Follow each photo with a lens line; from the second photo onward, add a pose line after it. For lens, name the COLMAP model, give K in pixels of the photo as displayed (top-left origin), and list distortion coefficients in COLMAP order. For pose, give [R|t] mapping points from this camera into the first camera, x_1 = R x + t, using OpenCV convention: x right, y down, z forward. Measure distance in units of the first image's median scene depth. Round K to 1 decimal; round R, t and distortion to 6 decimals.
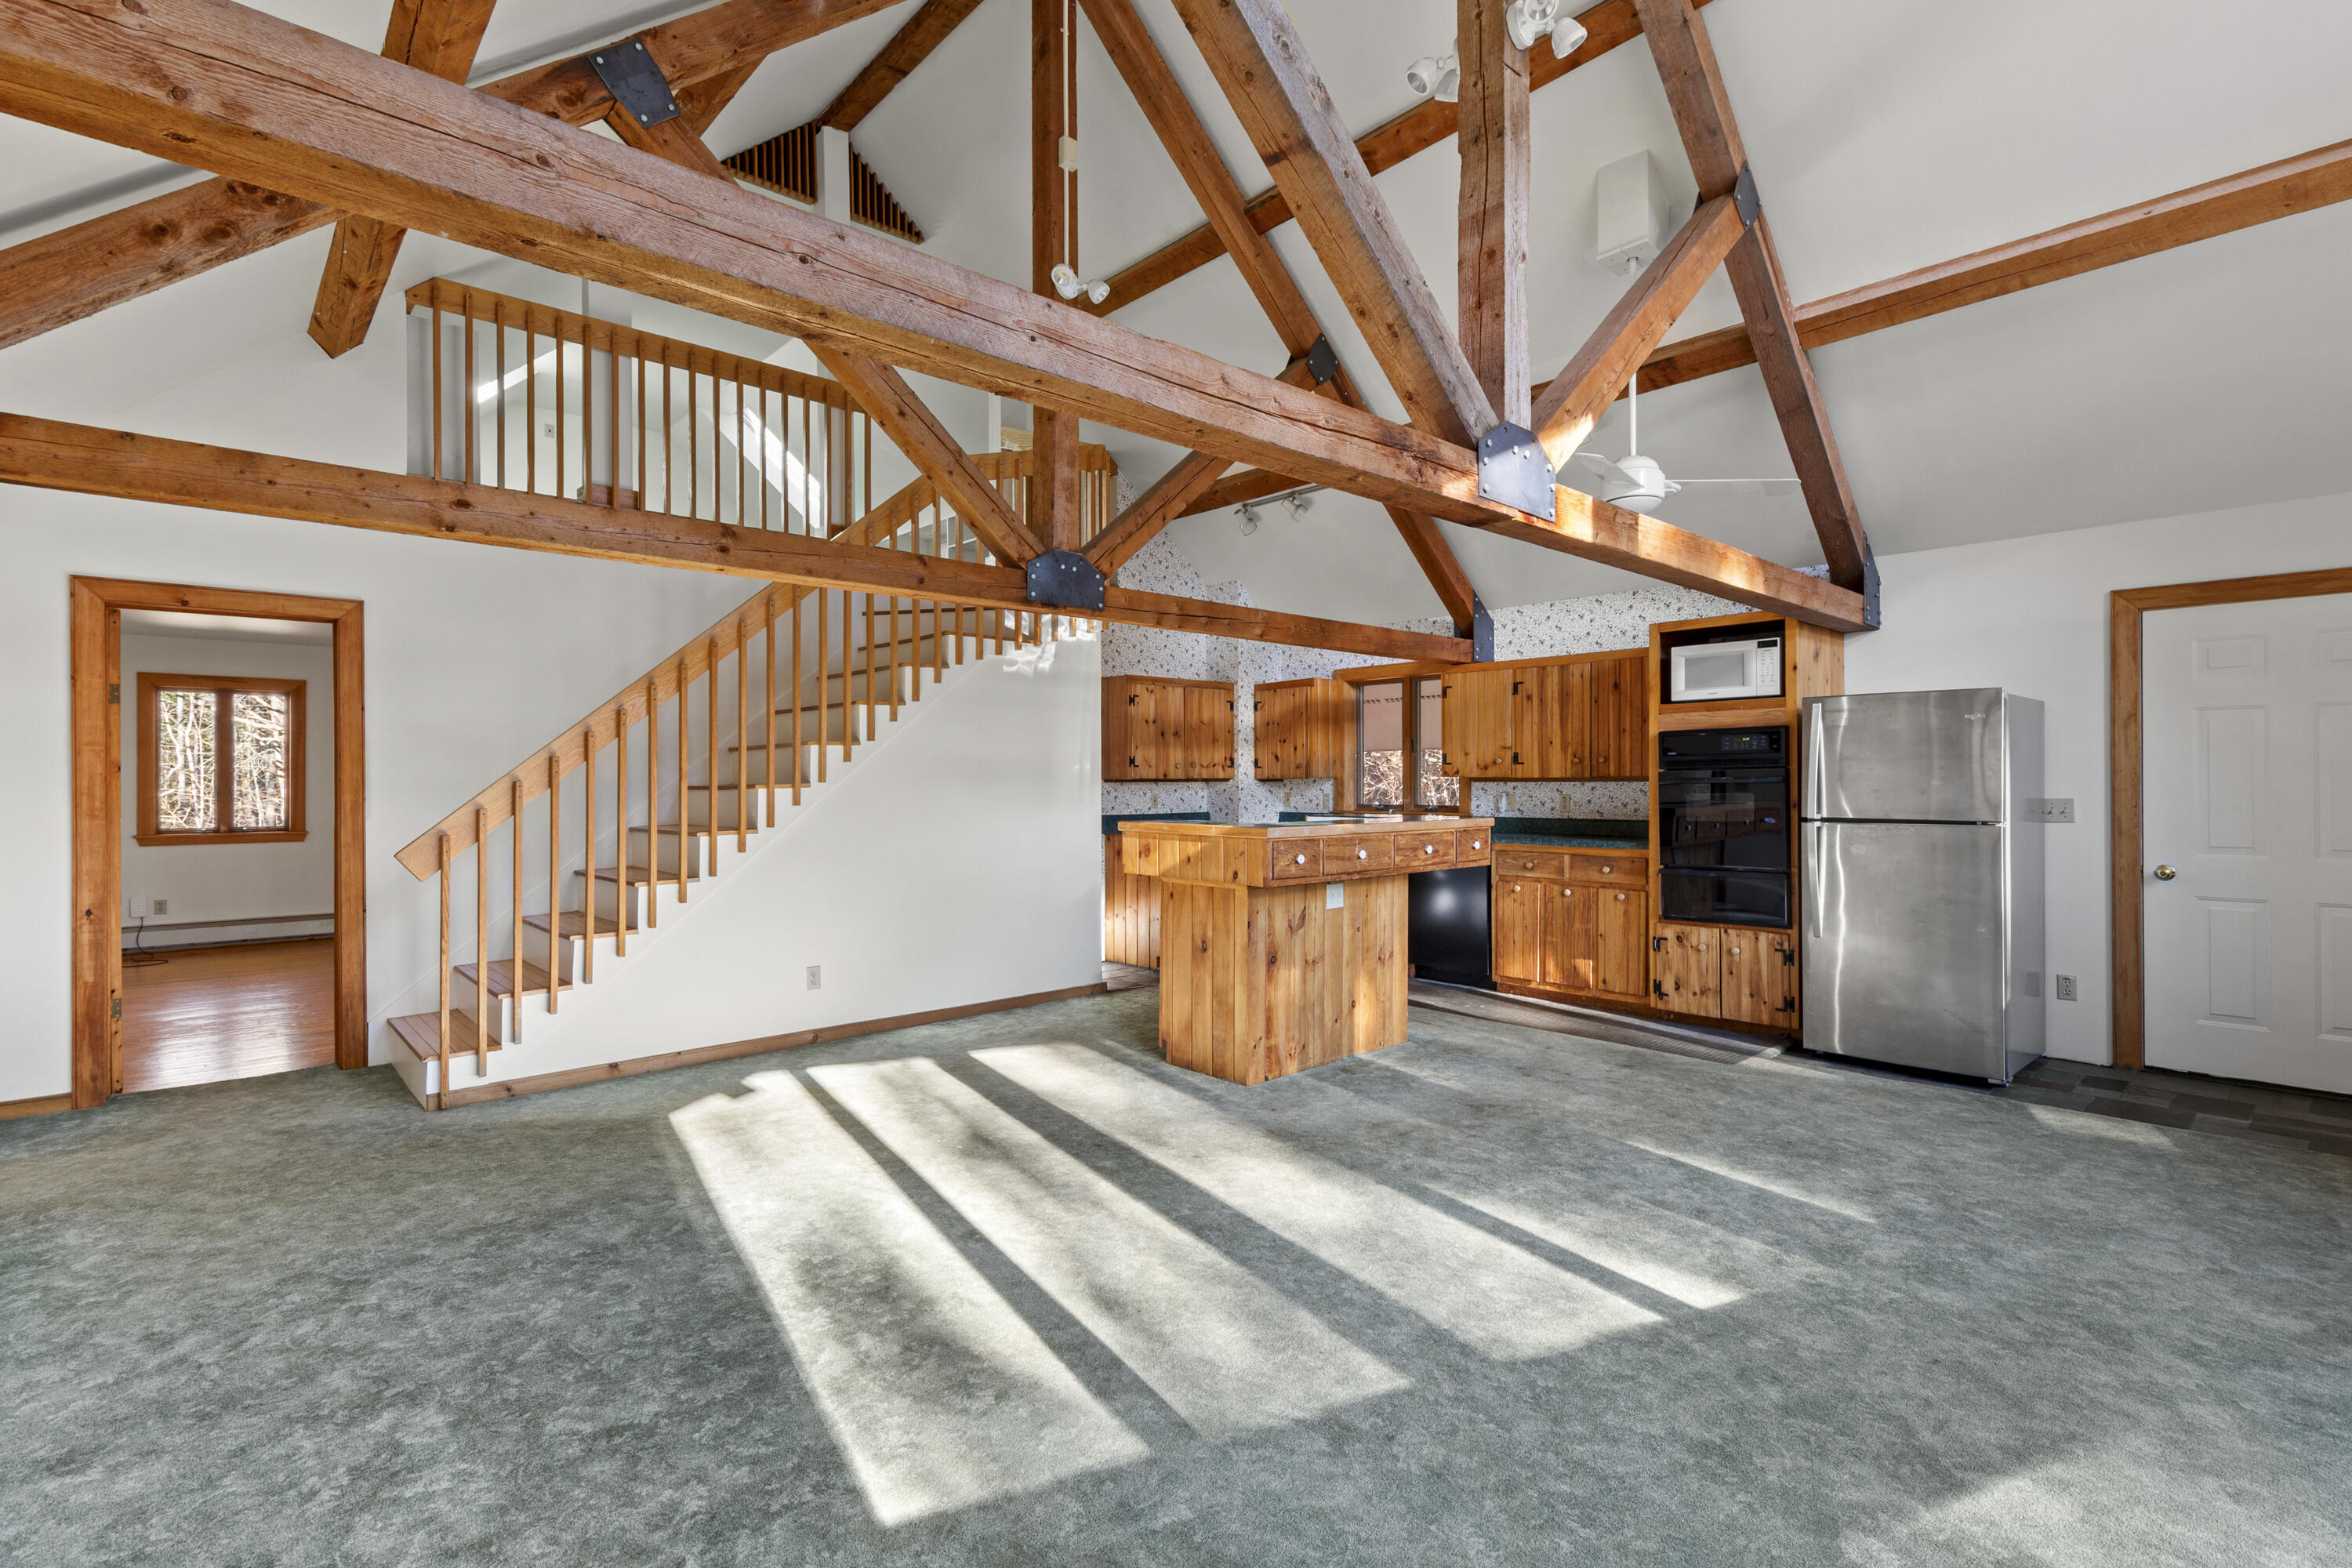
lens RADIAL K [[1090.1, 0, 1164.9], [0, 1090.1, 778.9], [0, 0, 1]] dist [0.008333, -0.001289]
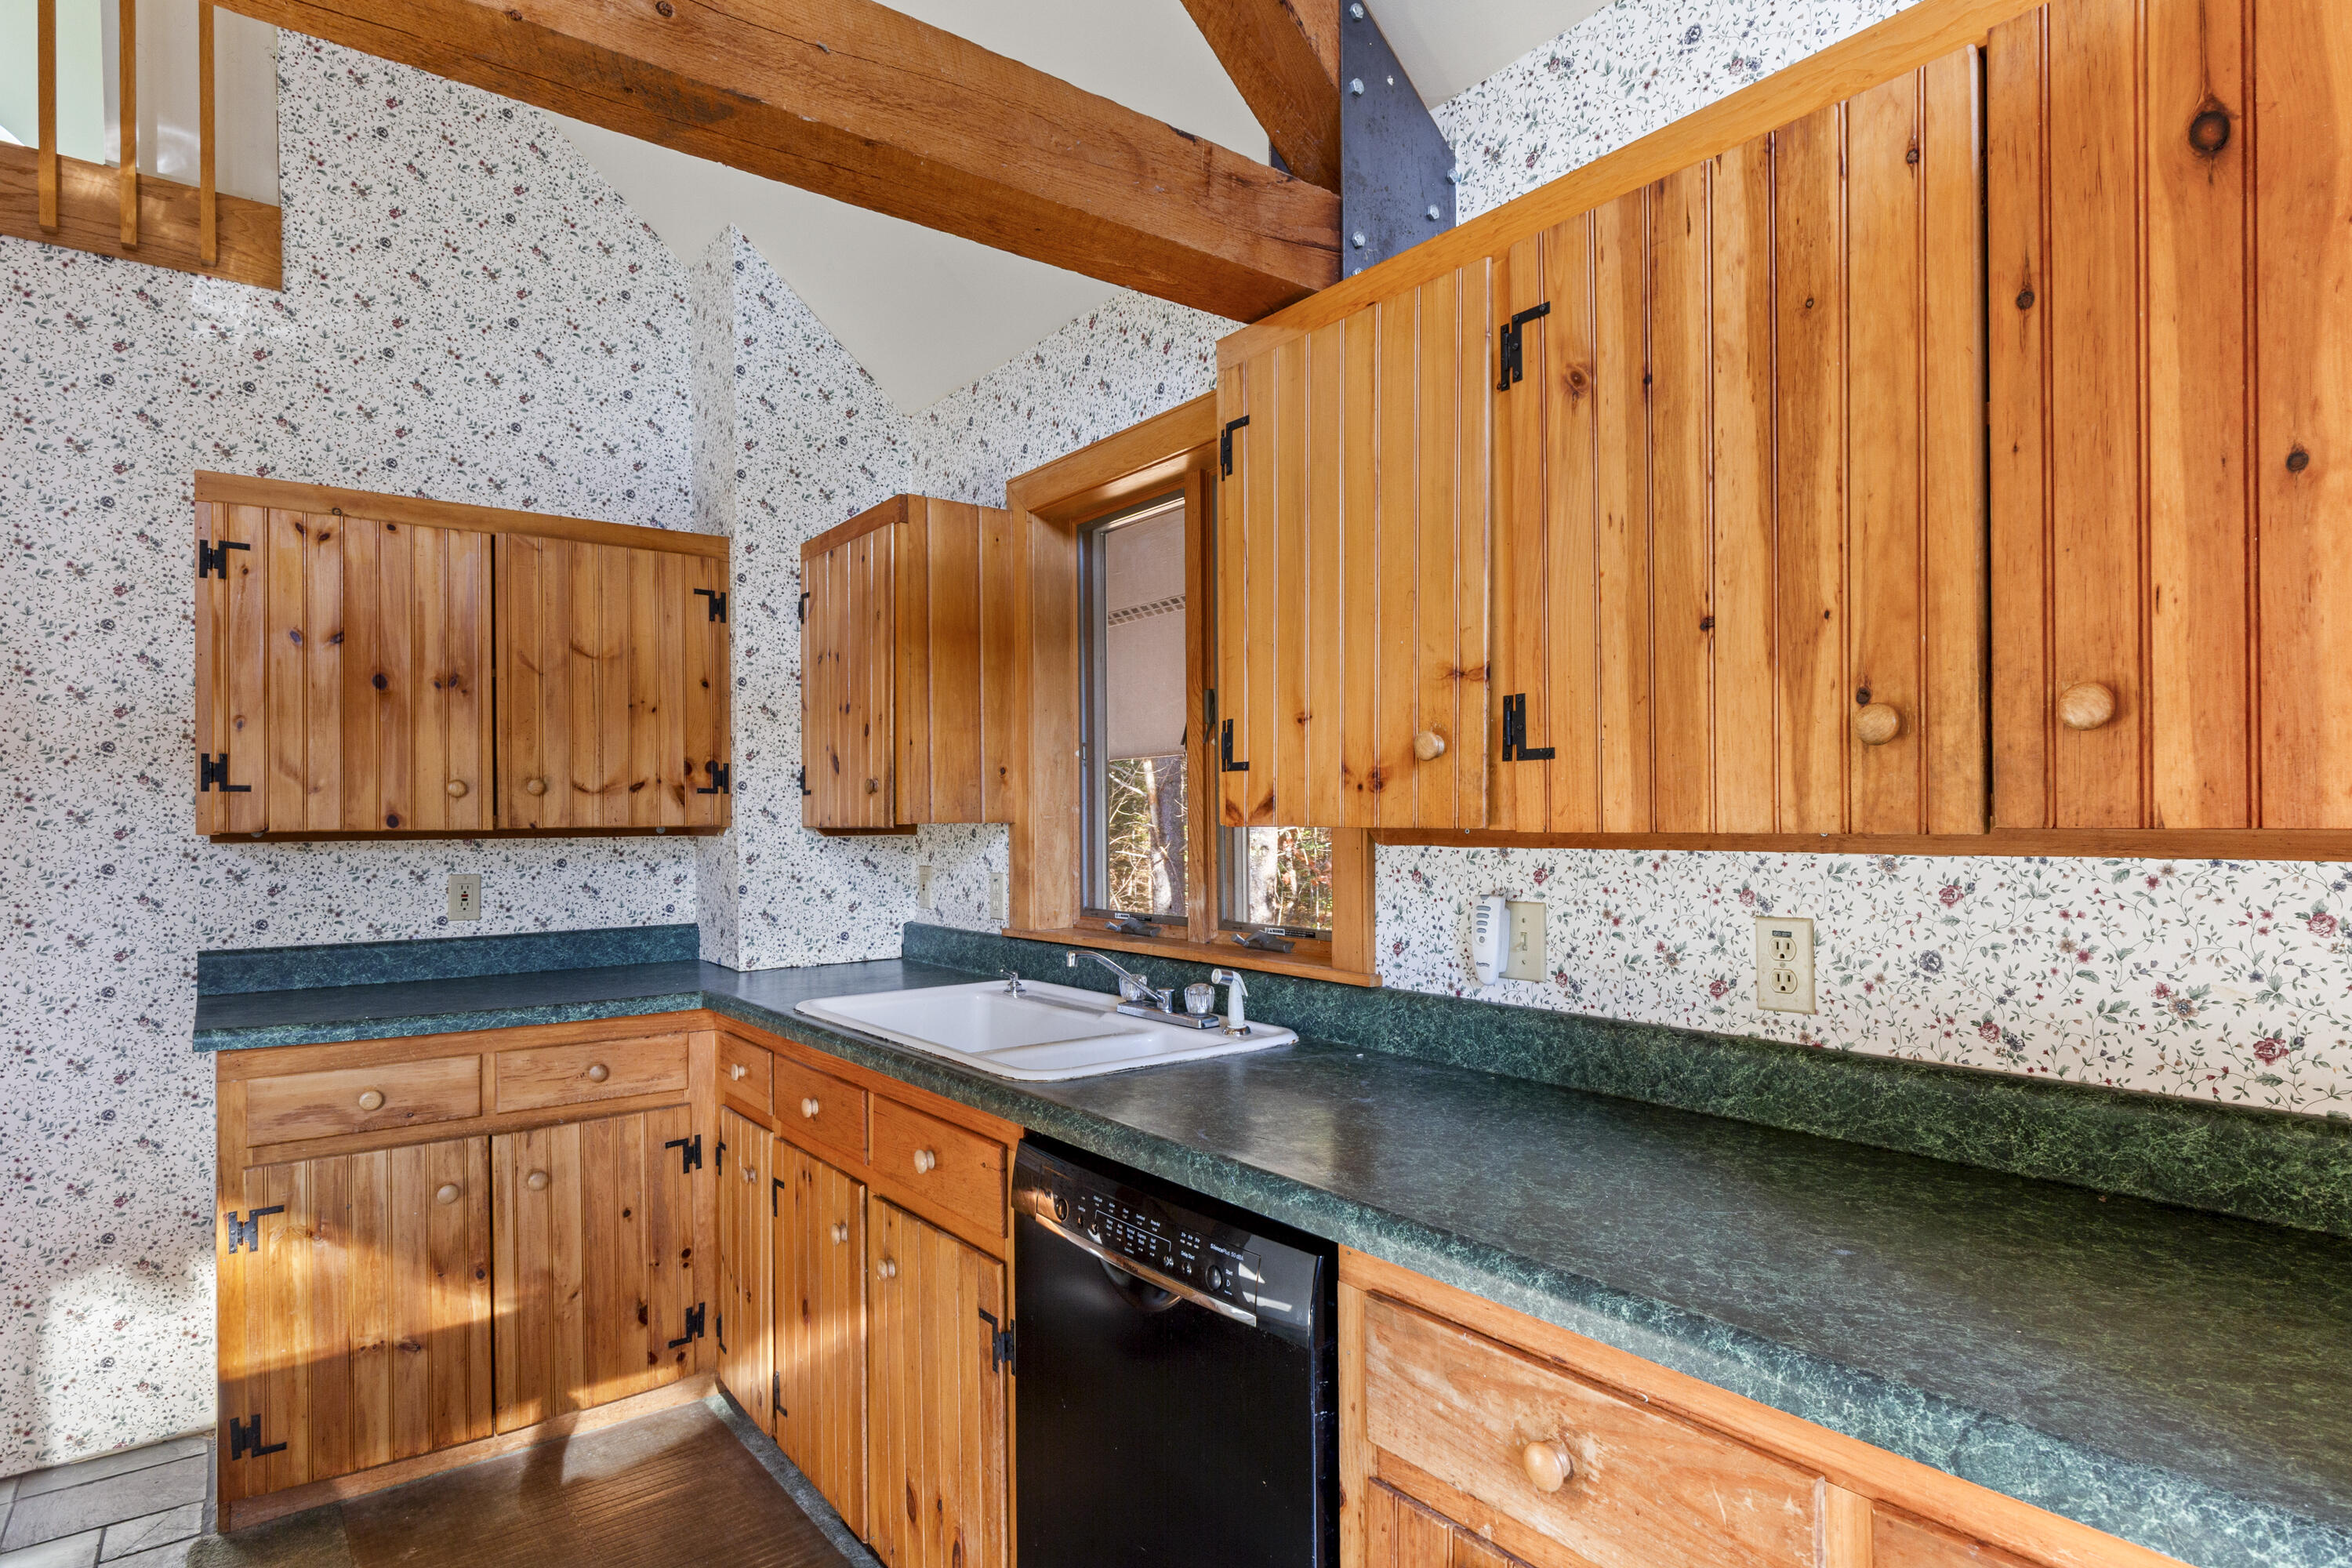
lens RADIAL K [[1229.6, 0, 1179.8], [0, 1229.6, 810.4], [0, 0, 1]] dist [0.004022, -0.000910]
pose [[0.996737, -0.004518, -0.080586, 0.333122], [0.004326, 0.999987, -0.002564, -0.005300], [0.080596, 0.002207, 0.996744, 0.929688]]
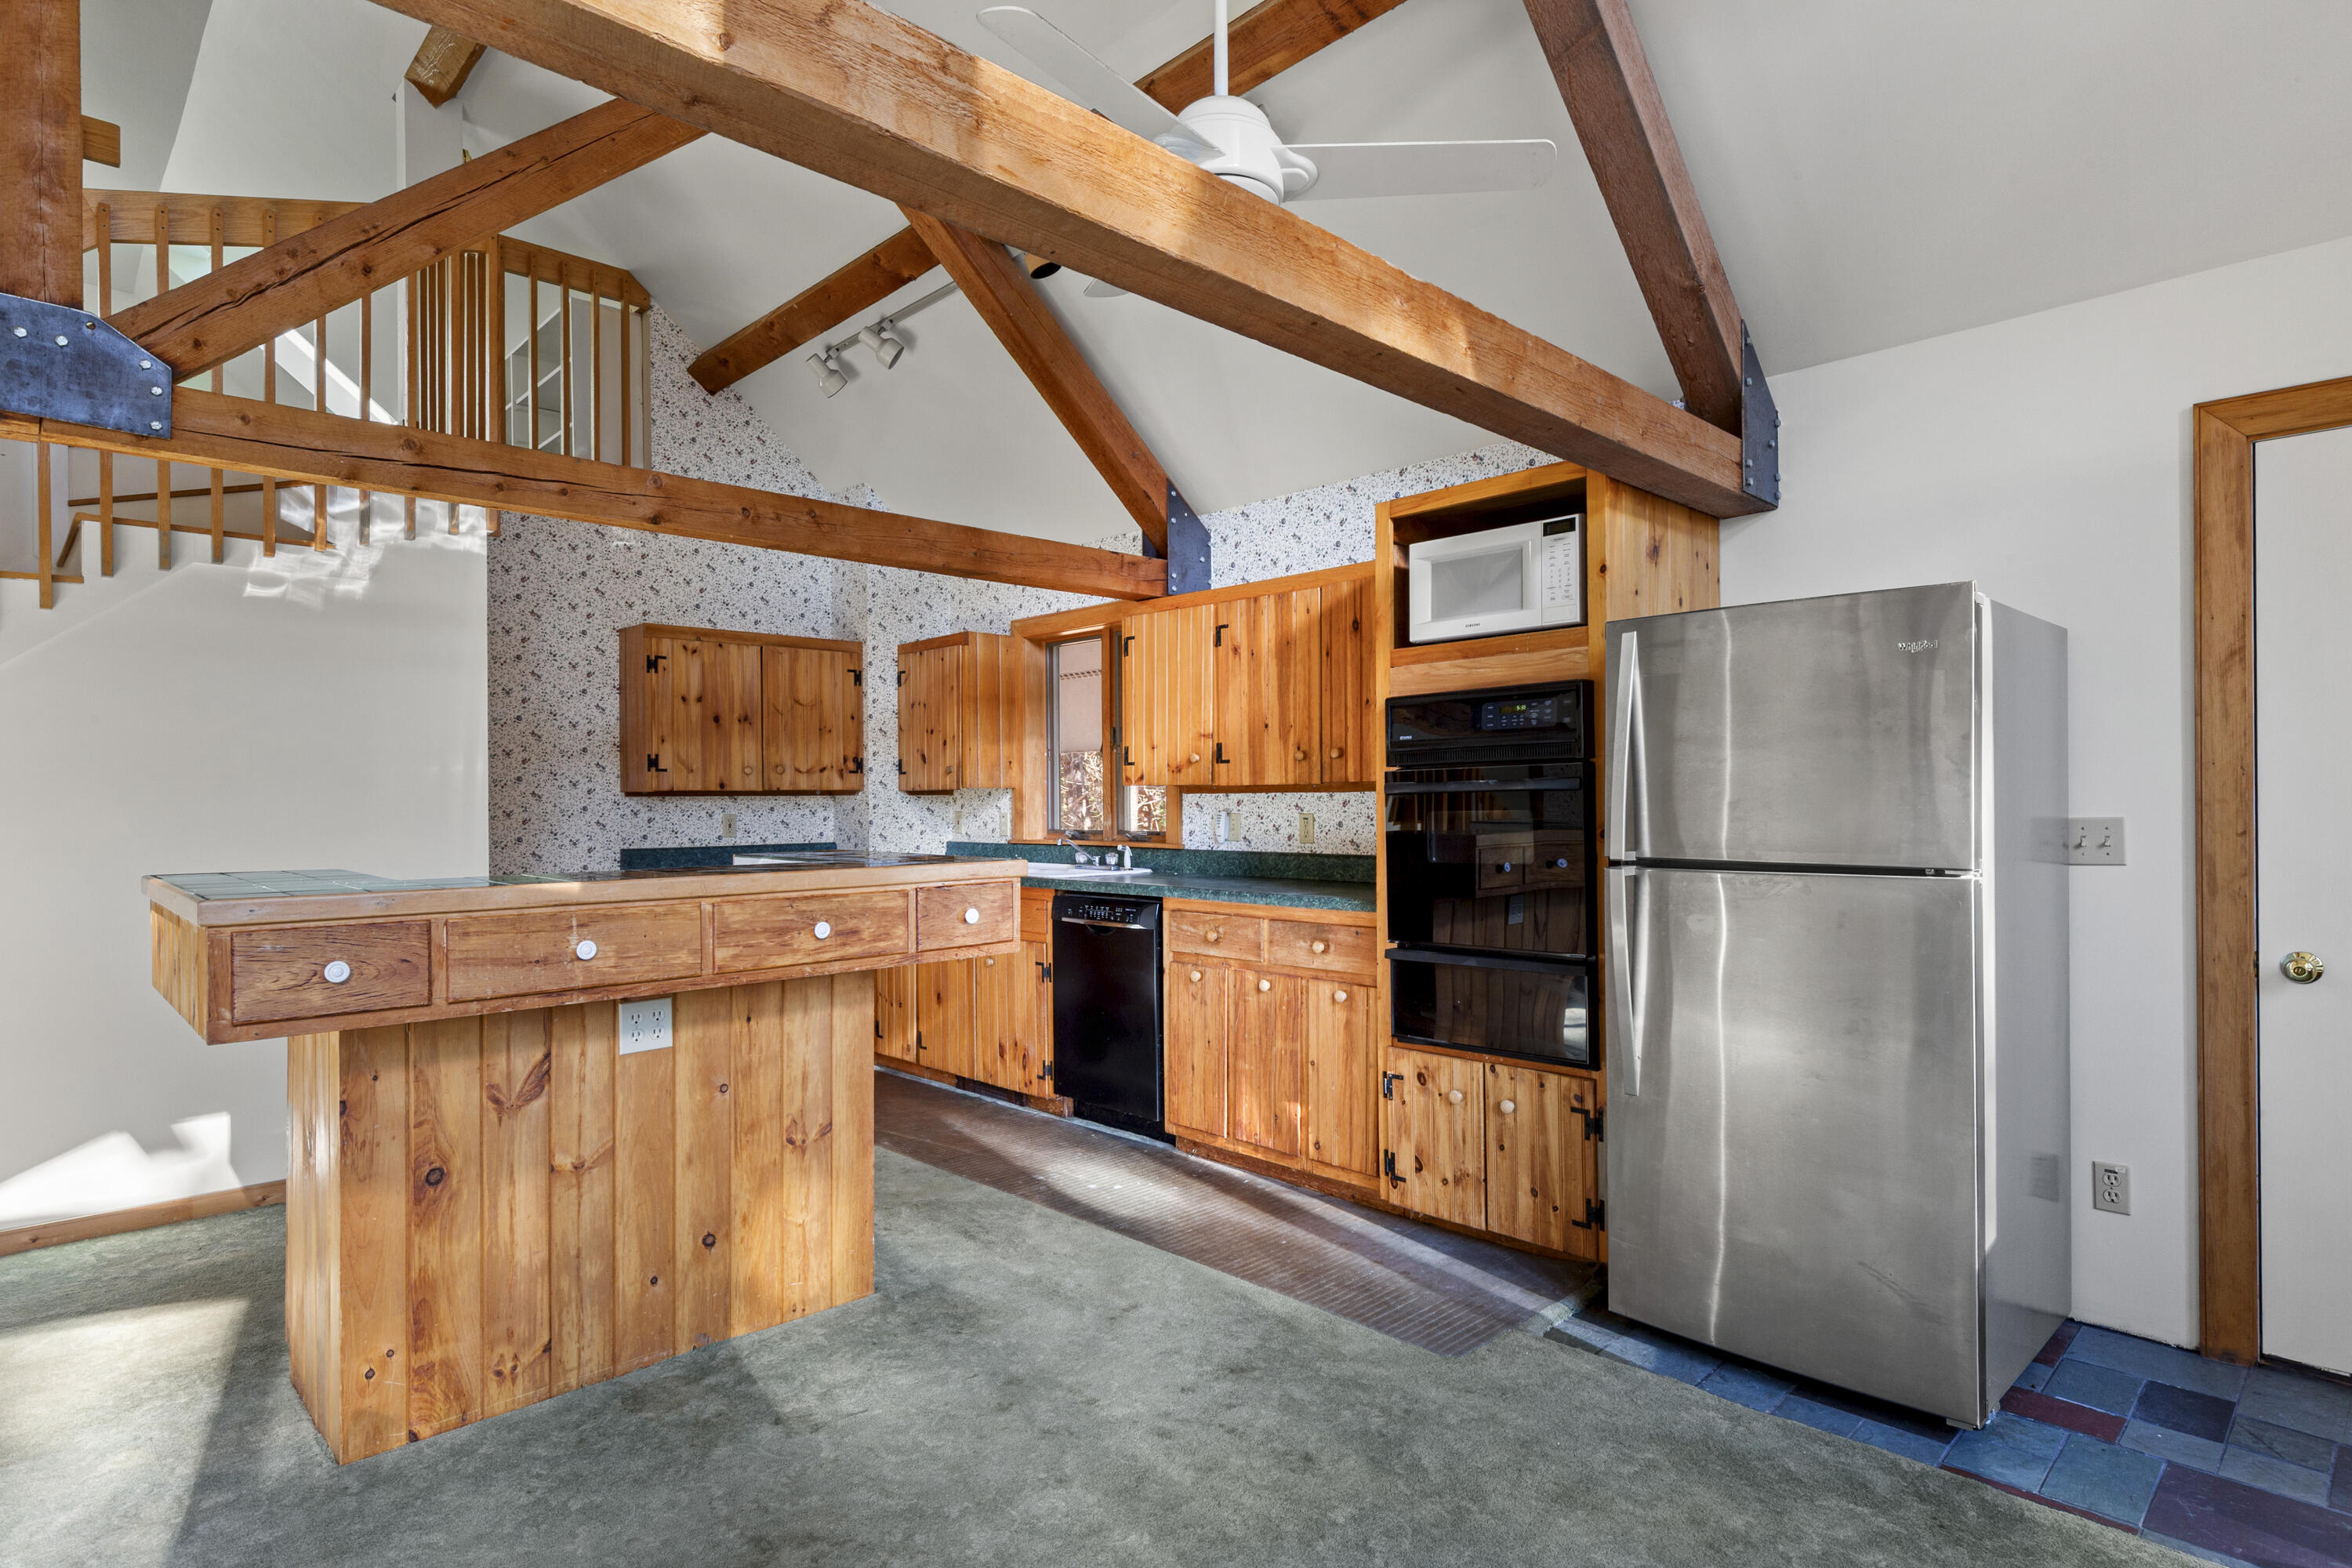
lens RADIAL K [[1229.6, 0, 1171.4], [0, 1229.6, 797.0], [0, 0, 1]] dist [0.004022, -0.000910]
pose [[0.999553, -0.003454, 0.029709, 0.325764], [0.003428, 0.999994, 0.000922, 0.005228], [-0.029712, -0.000820, 0.999558, 0.387939]]
